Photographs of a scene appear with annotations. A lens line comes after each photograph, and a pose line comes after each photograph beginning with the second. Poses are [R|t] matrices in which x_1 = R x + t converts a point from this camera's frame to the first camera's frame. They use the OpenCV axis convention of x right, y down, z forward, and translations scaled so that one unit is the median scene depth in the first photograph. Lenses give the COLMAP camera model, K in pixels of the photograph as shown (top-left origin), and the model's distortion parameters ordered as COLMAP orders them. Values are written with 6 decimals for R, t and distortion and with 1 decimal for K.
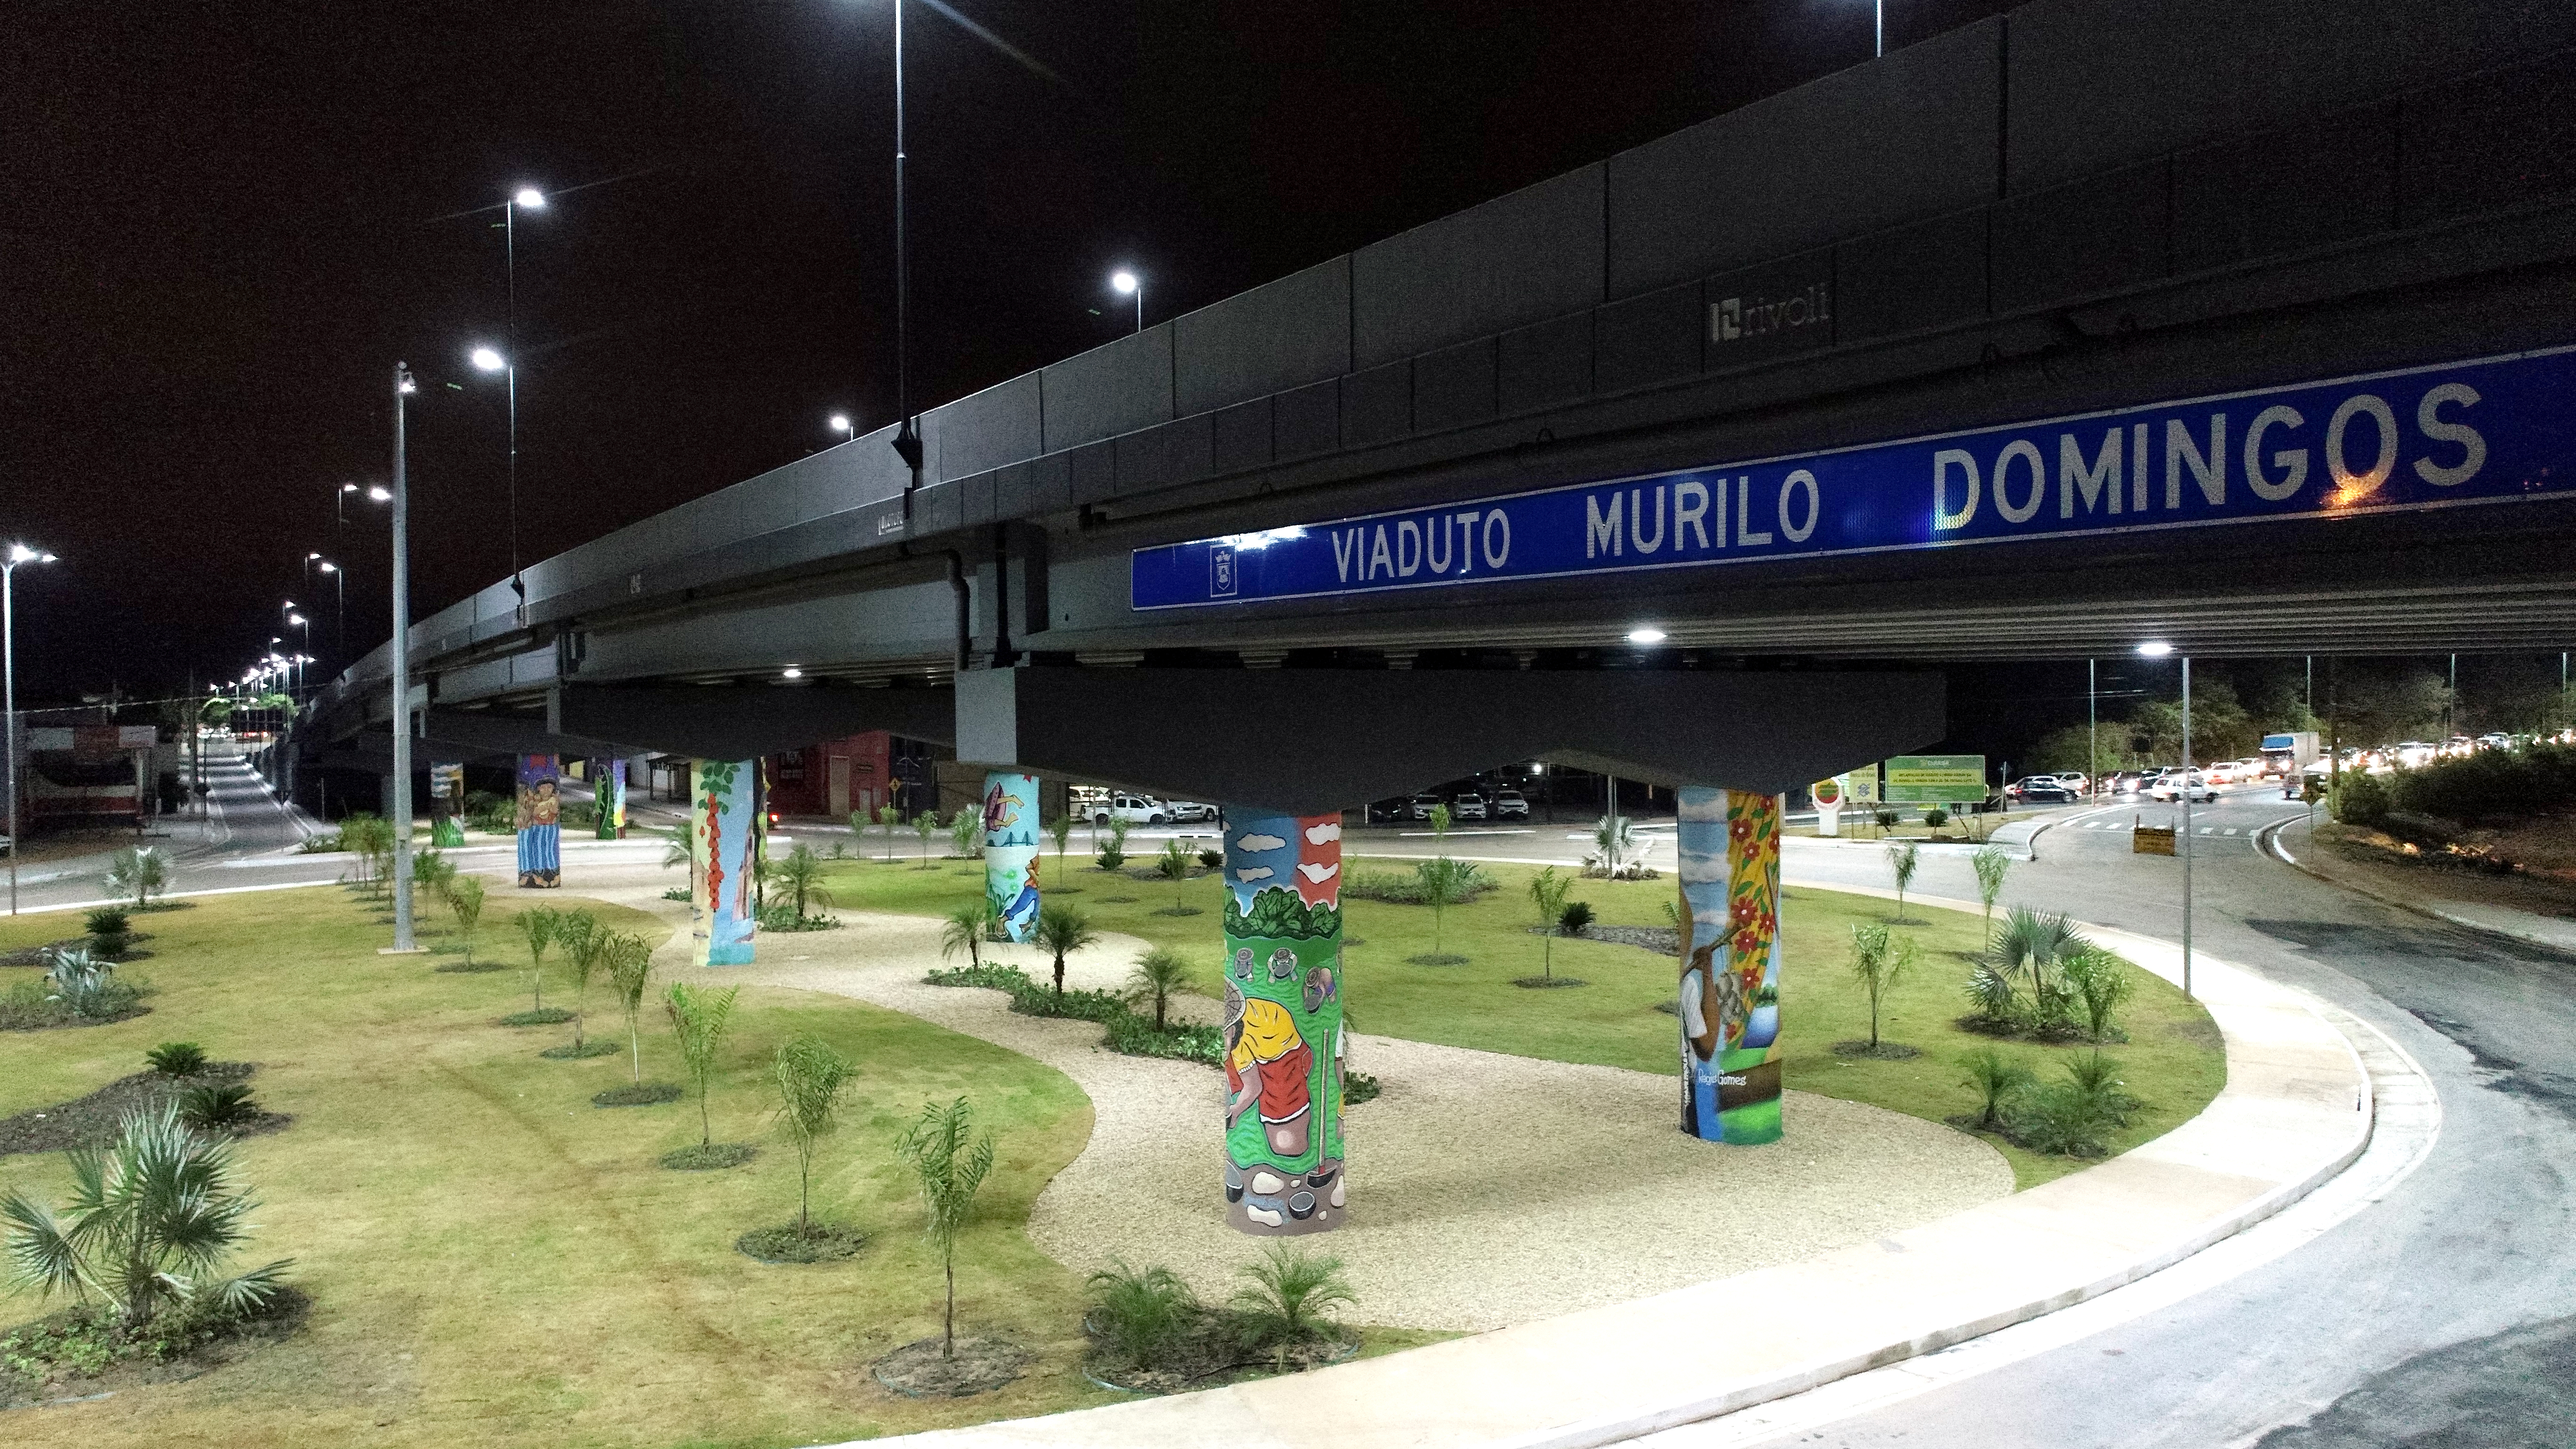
lens RADIAL K [[1726.6, 0, 1288.0], [0, 1726.6, 724.5], [0, 0, 1]] dist [-0.018607, -0.001689]
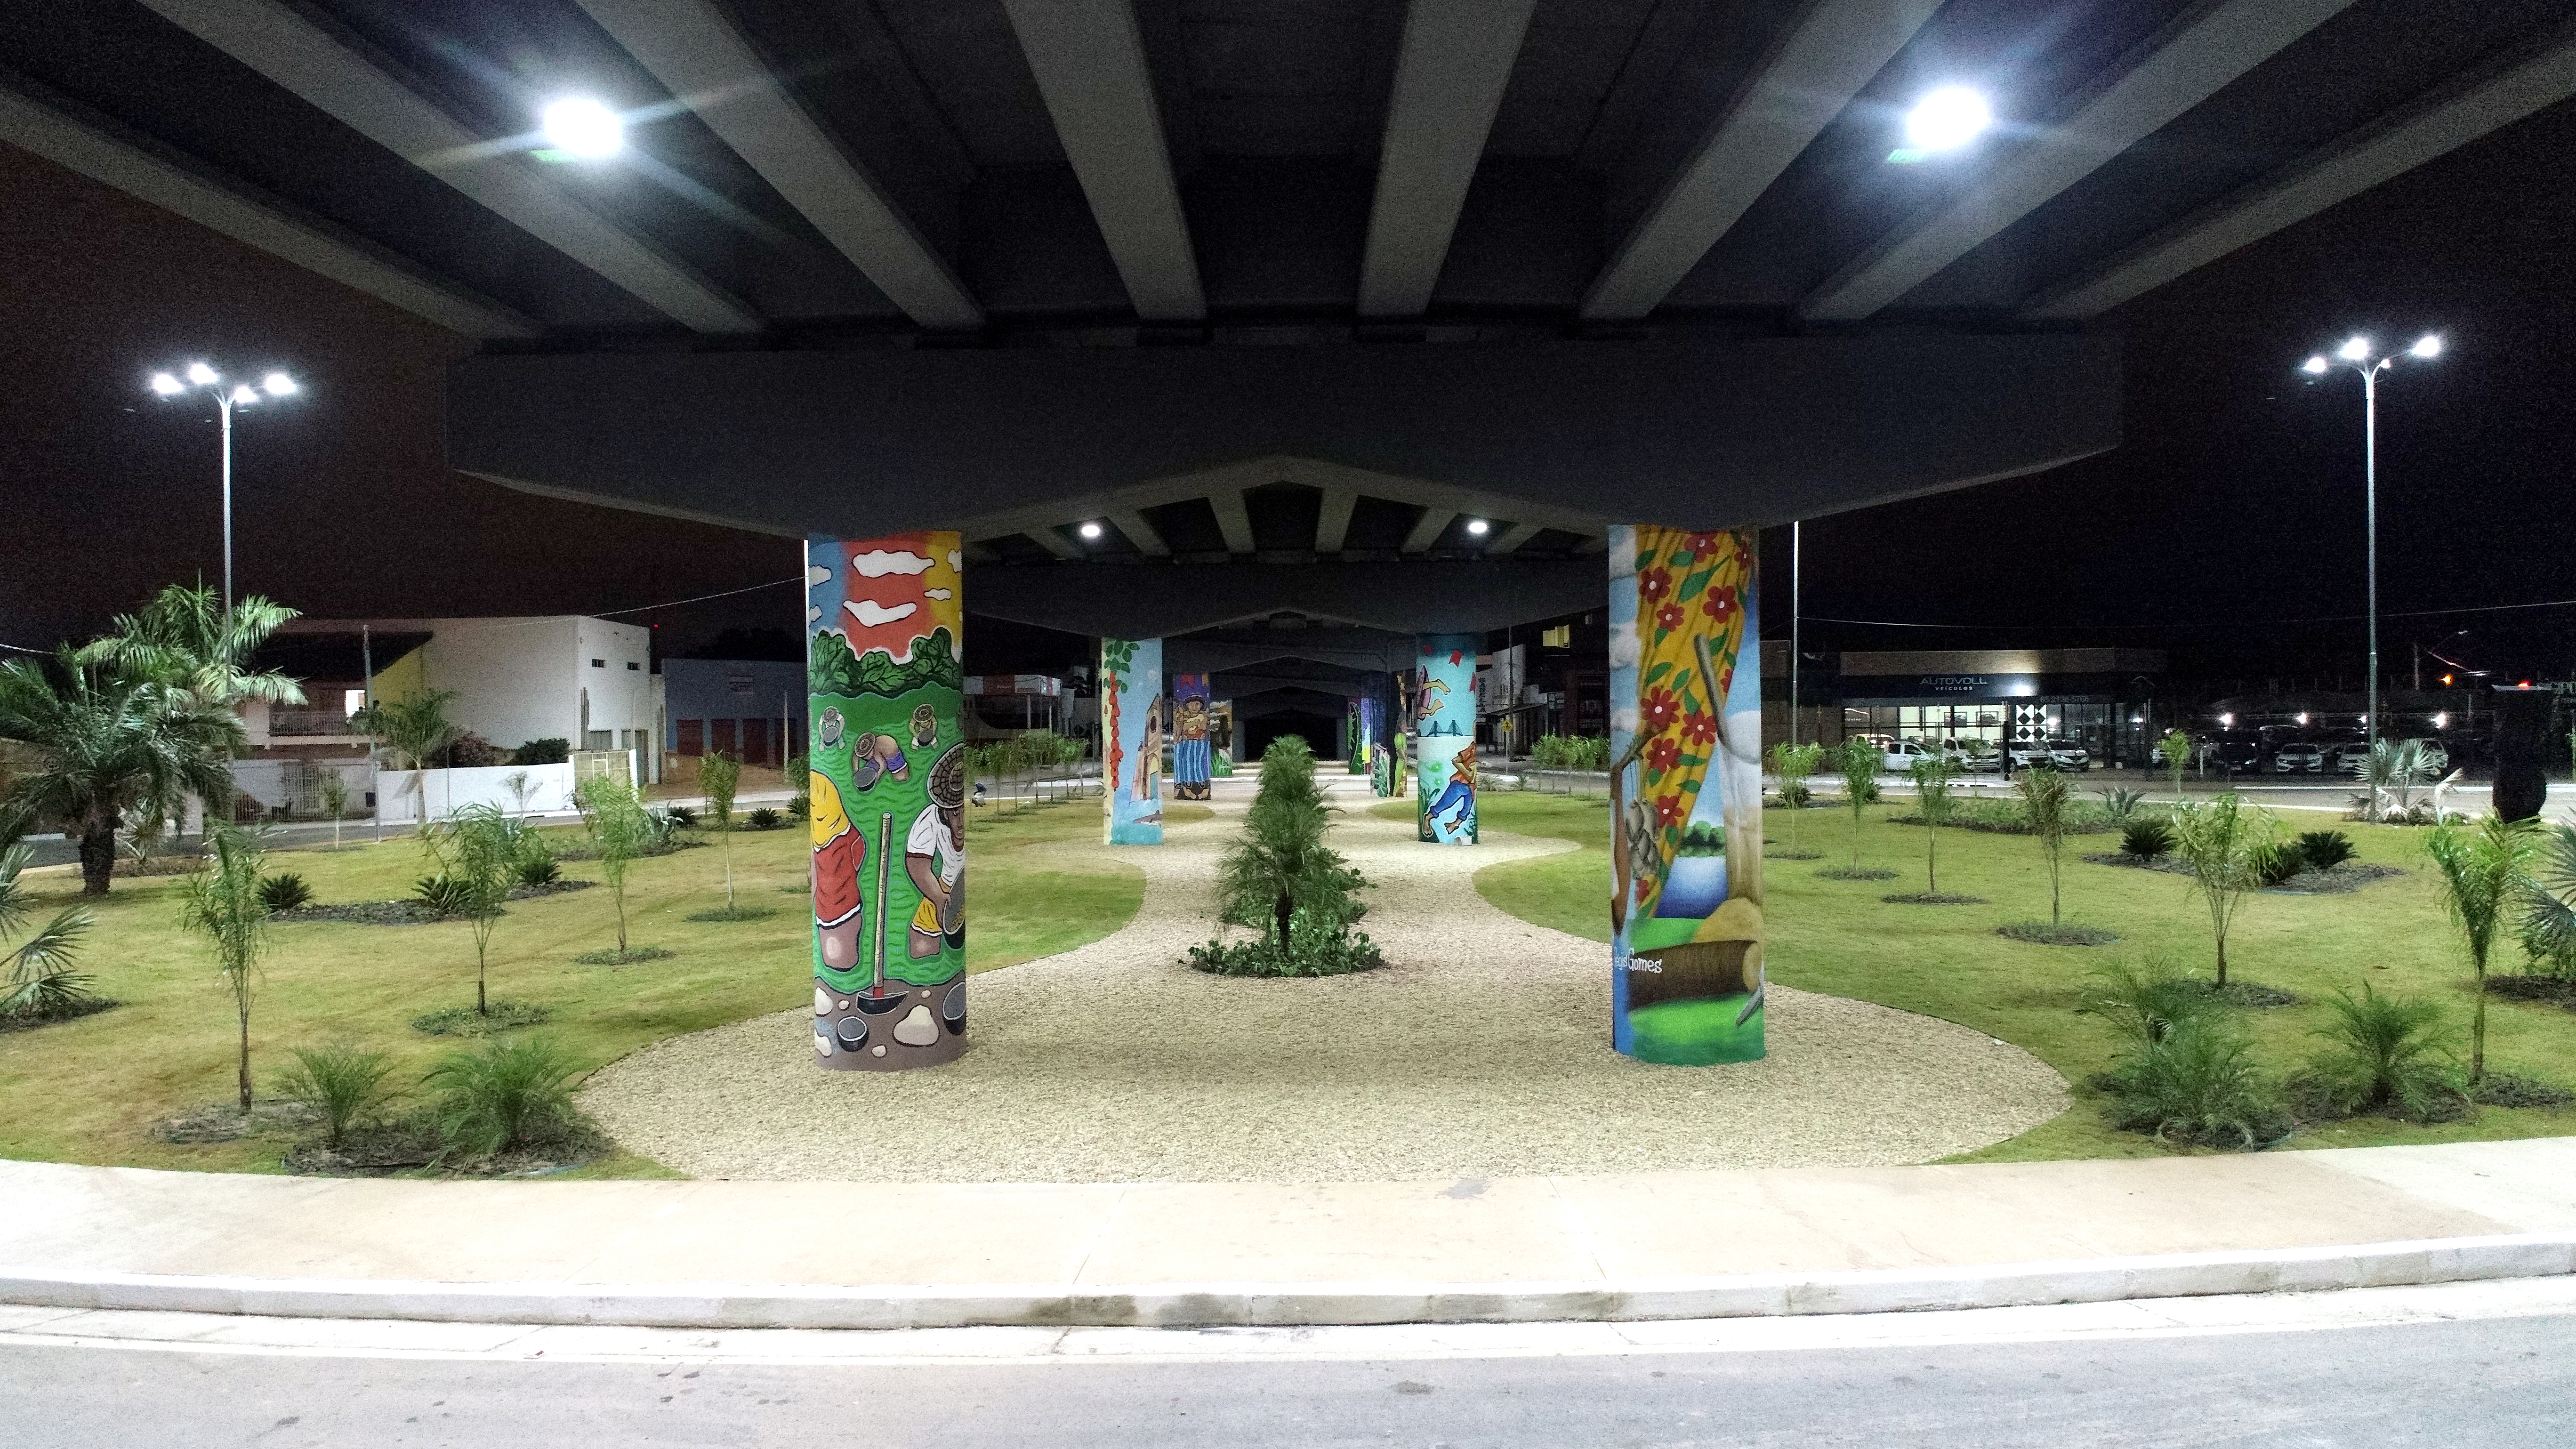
lens RADIAL K [[1732.8, 0, 1288.0], [0, 1732.8, 724.5], [0, 0, 1]] dist [-0.011310, -0.001590]
pose [[0.840768, 0.002753, -0.541388, 0.507166], [0.001149, 0.999976, 0.006871, 0.110633], [0.541394, -0.006399, 0.840745, 0.370432]]
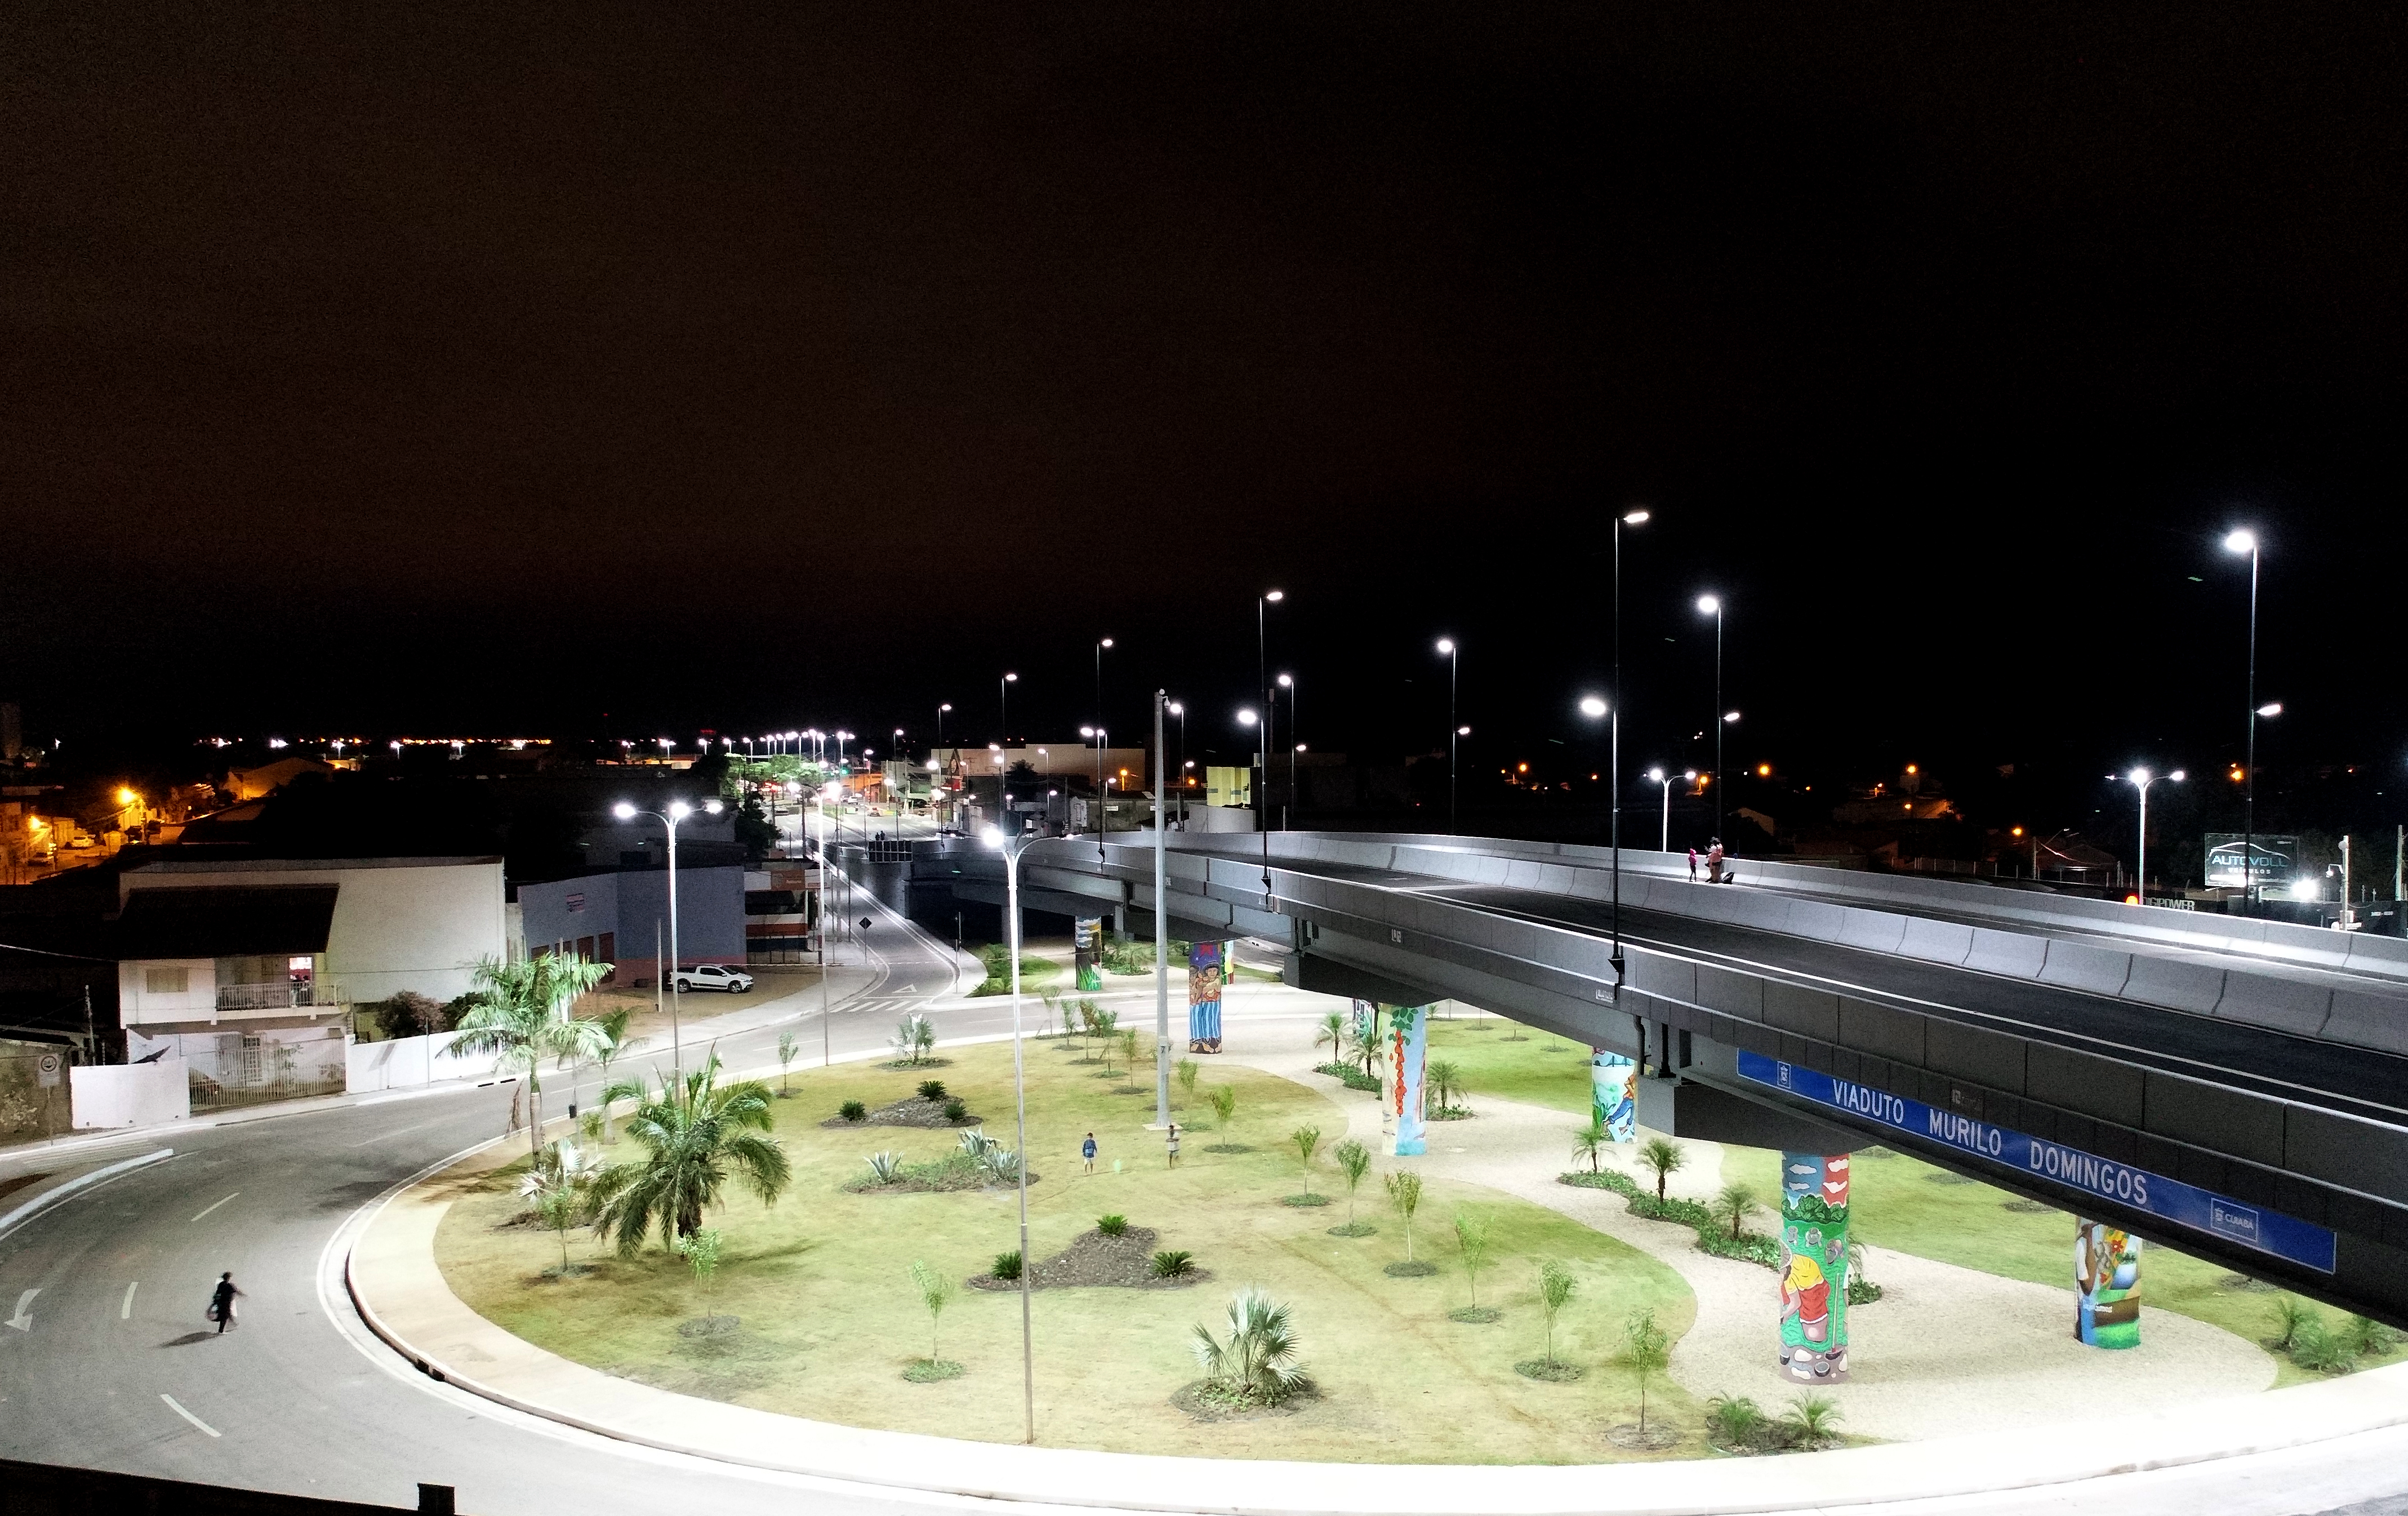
lens RADIAL K [[2050.4, 0, 1383.1], [0, 2050.4, 877.9], [0, 0, 1]] dist [-0.017239, -0.005606]
pose [[0.973489, 0.018228, -0.228005, 0.033364], [-0.004946, 0.998264, 0.058691, -0.301650], [0.228679, -0.056008, 0.971889, -0.976253]]
